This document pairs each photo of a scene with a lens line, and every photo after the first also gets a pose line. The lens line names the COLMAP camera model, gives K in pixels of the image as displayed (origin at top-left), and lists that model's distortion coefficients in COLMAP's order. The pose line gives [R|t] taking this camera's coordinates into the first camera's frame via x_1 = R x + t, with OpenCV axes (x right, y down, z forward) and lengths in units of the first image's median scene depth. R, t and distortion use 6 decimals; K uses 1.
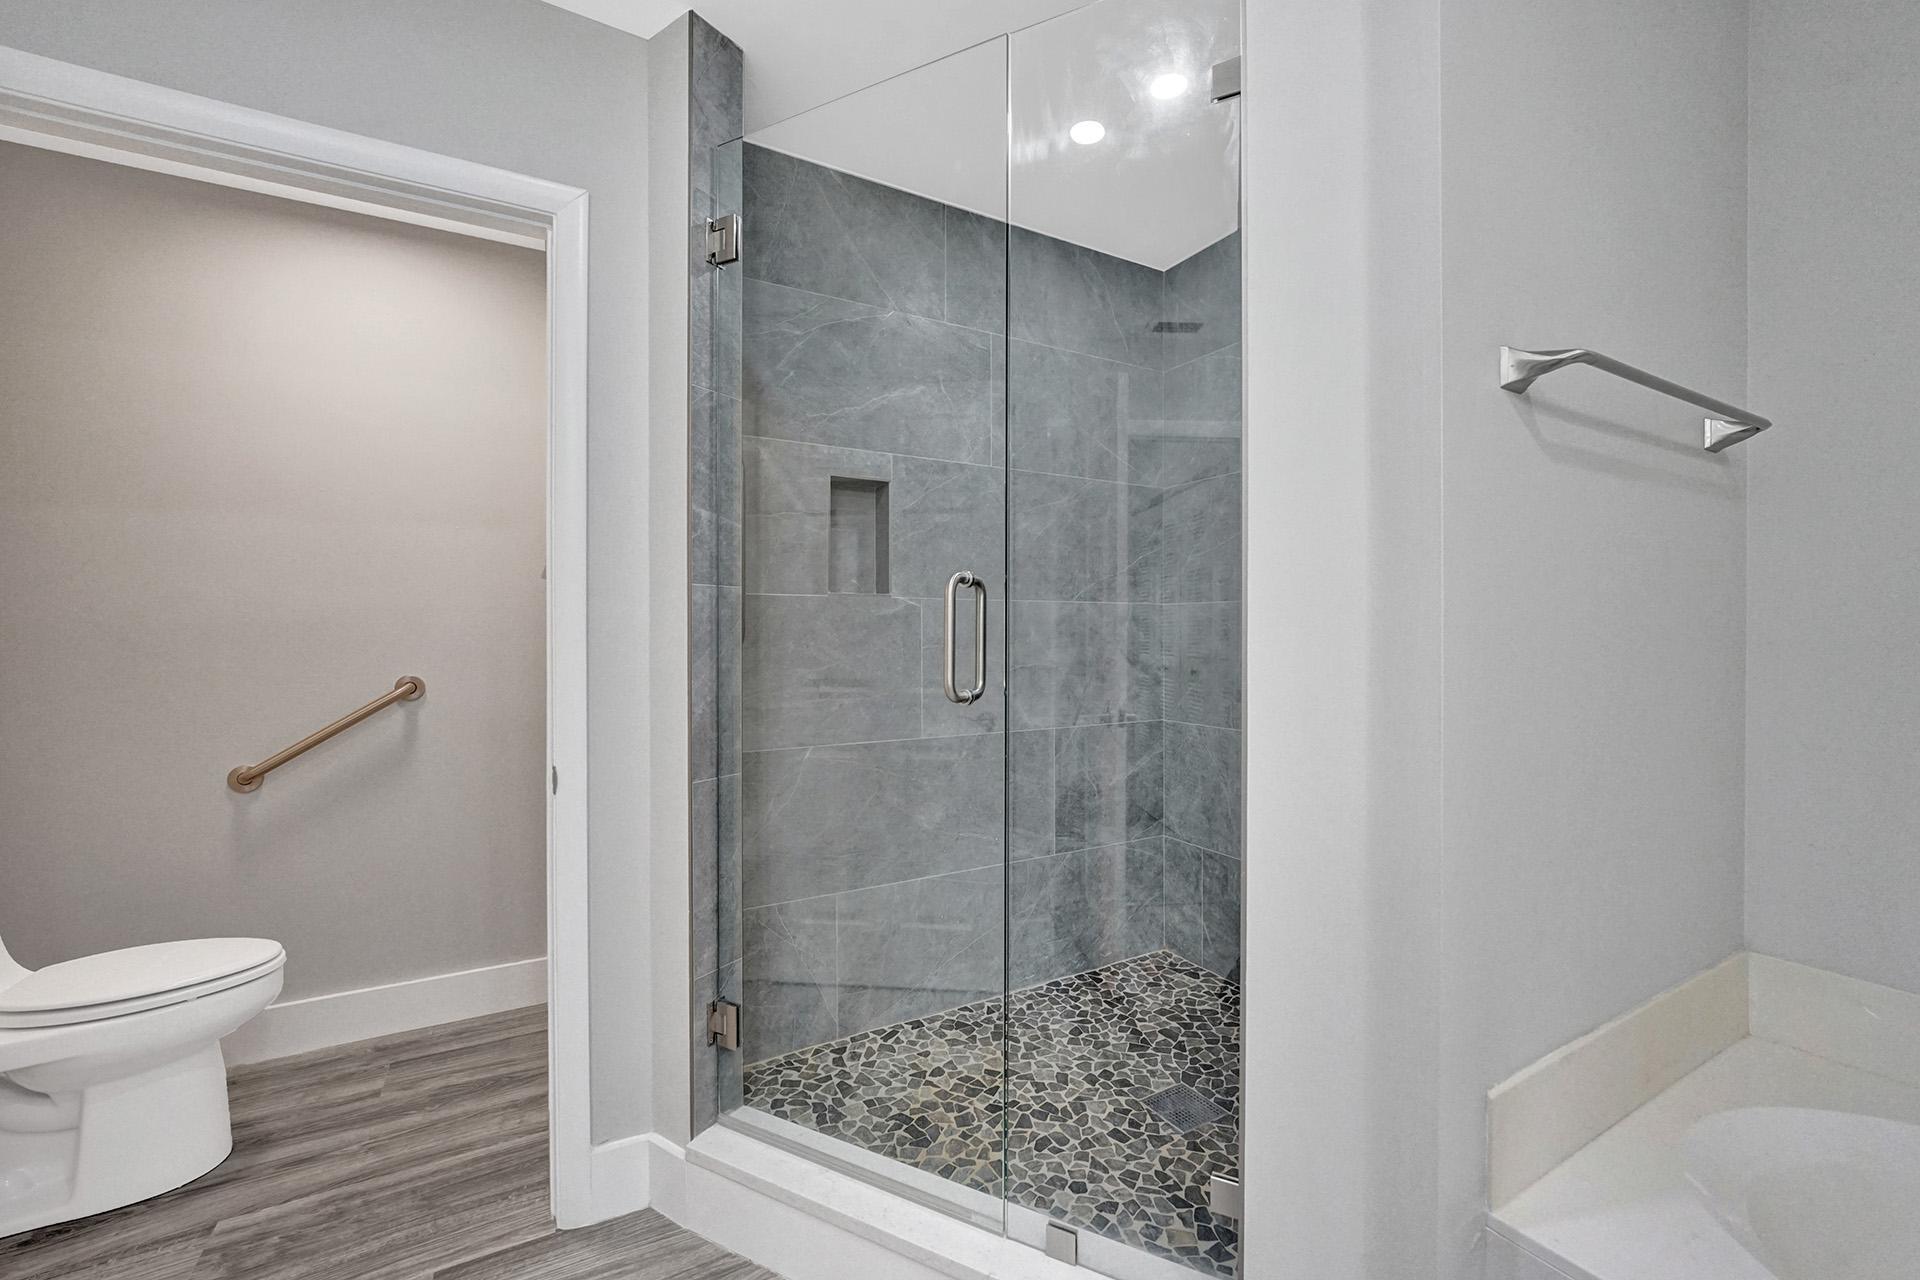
lens RADIAL K [[799.6, 0, 970.9], [0, 799.6, 636.0], [0, 0, 1]] dist [-0.008494, 0.002561]
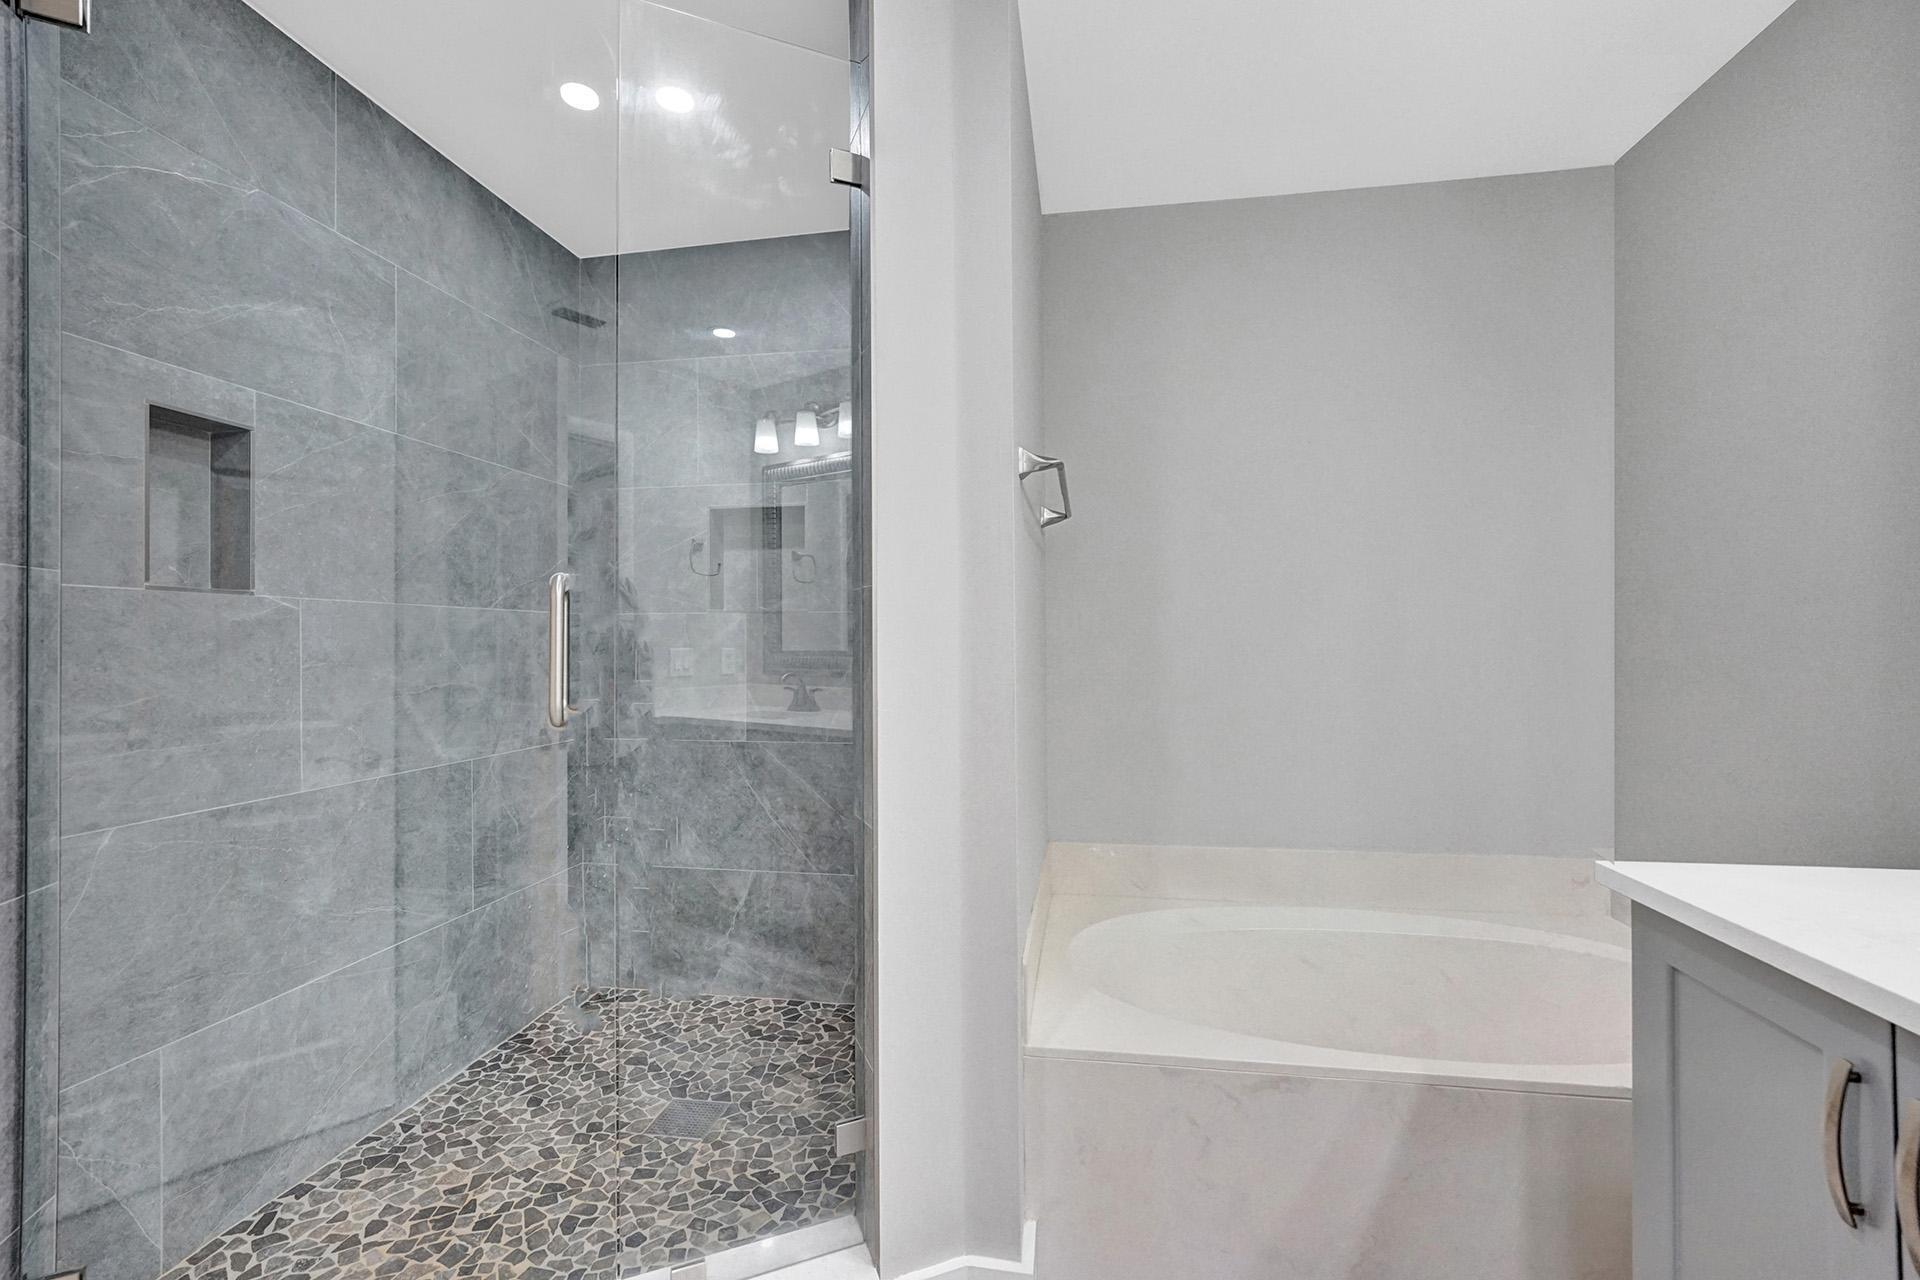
lens RADIAL K [[799.6, 0, 976.1], [0, 799.6, 641.1], [0, 0, 1]] dist [-0.008494, 0.002561]
pose [[0.628632, -0.000140, 0.777703, -0.243813], [0.008055, 0.999948, -0.006332, 0.000969], [-0.777661, 0.010245, 0.628600, 0.071616]]
